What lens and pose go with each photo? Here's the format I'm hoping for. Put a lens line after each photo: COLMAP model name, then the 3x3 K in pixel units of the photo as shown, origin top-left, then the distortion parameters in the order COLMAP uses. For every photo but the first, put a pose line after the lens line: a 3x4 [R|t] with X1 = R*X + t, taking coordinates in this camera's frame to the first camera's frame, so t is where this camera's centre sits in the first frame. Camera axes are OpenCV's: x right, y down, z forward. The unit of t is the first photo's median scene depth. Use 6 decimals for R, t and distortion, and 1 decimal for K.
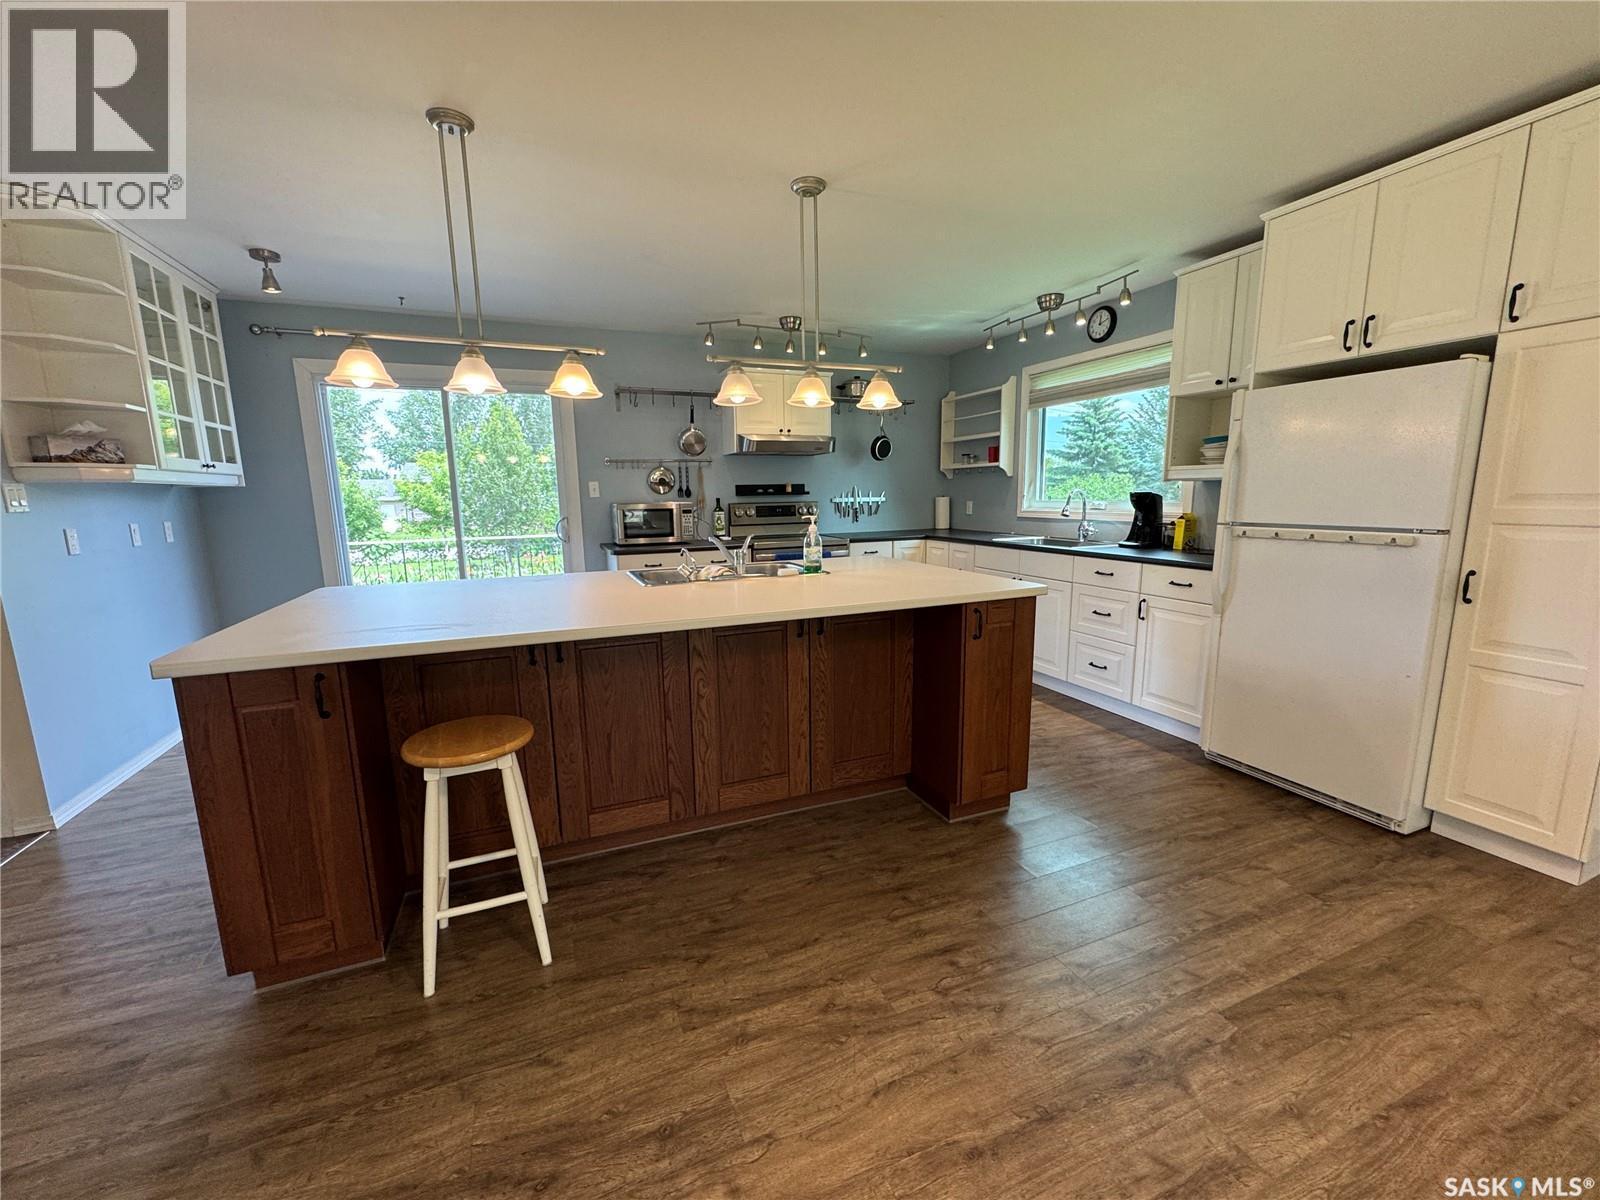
lens RADIAL K [[723.4, 0, 795.8], [0, 723.4, 631.2], [0, 0, 1]] dist [-0.003051, -0.000029]
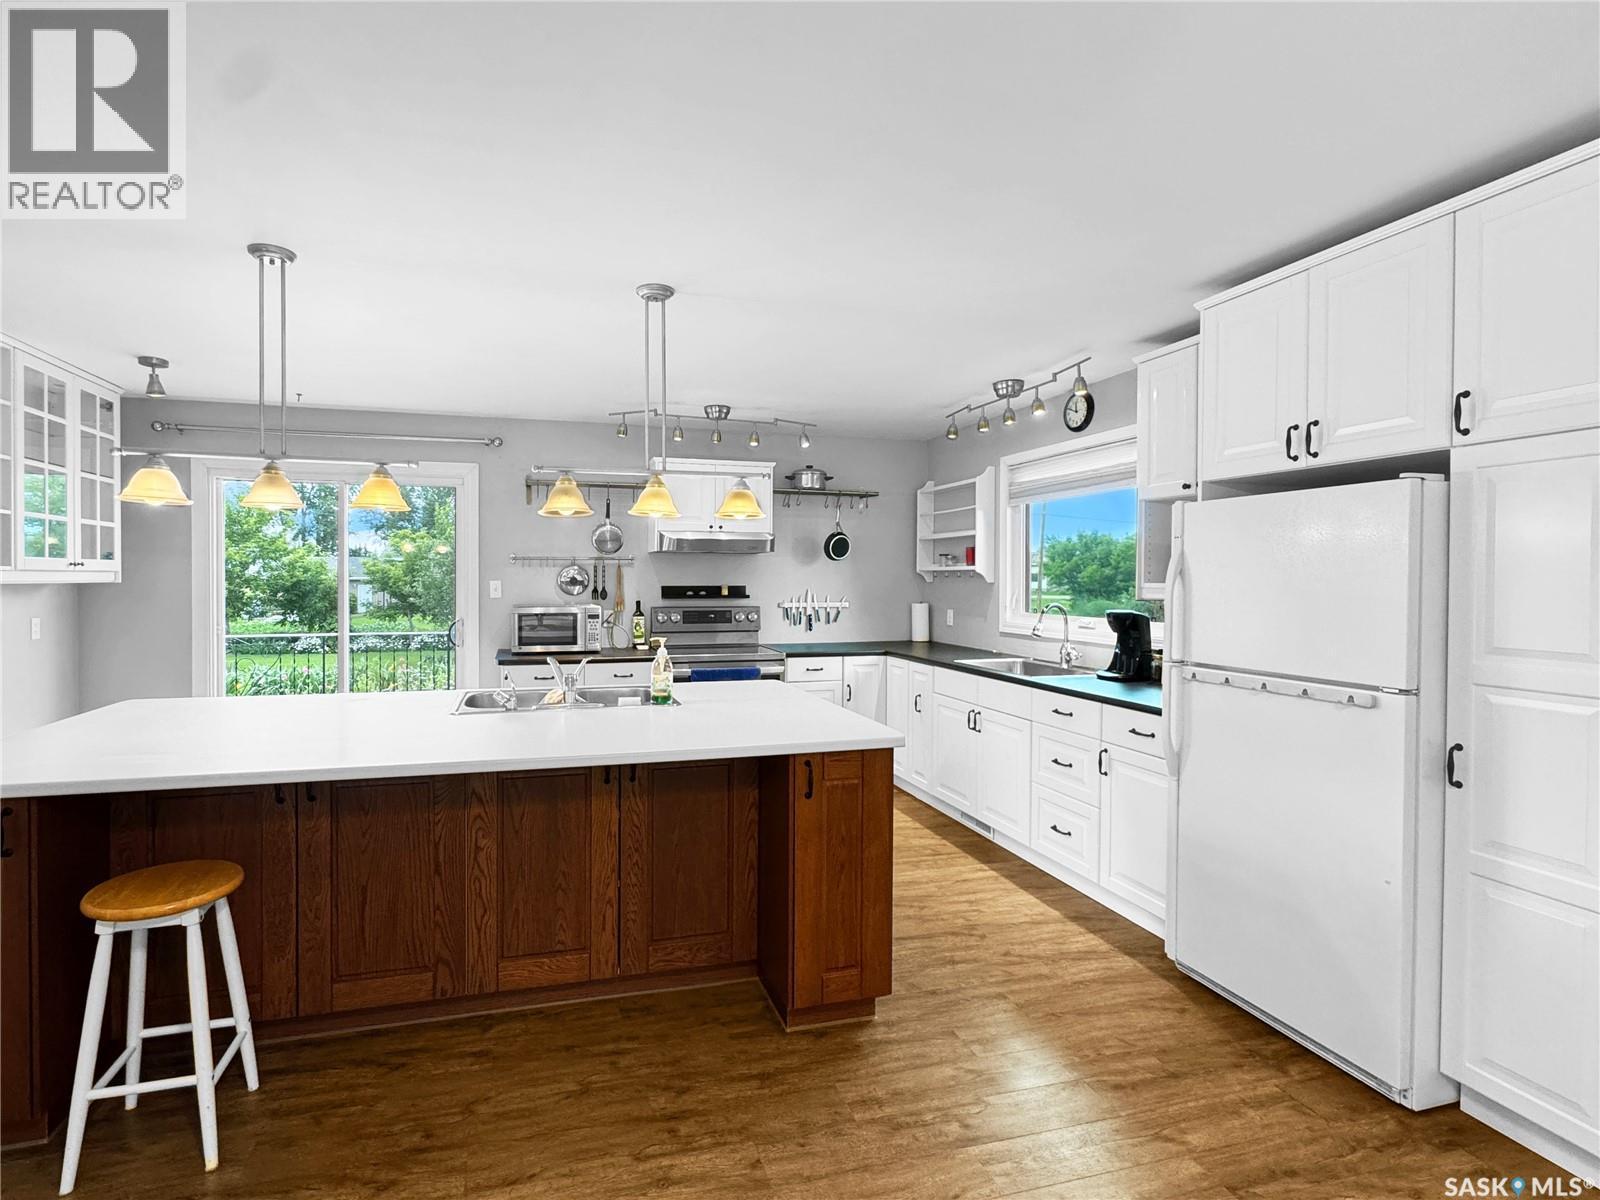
lens RADIAL K [[874.6, 0, 722.4], [0, 874.6, 587.0], [0, 0, 1]] dist [-0.001394, 0.000334]
pose [[0.989324, 0.022652, -0.143964, 0.262436], [-0.047382, 0.984173, -0.170756, -0.046175], [0.137818, 0.175754, 0.974739, -0.028061]]
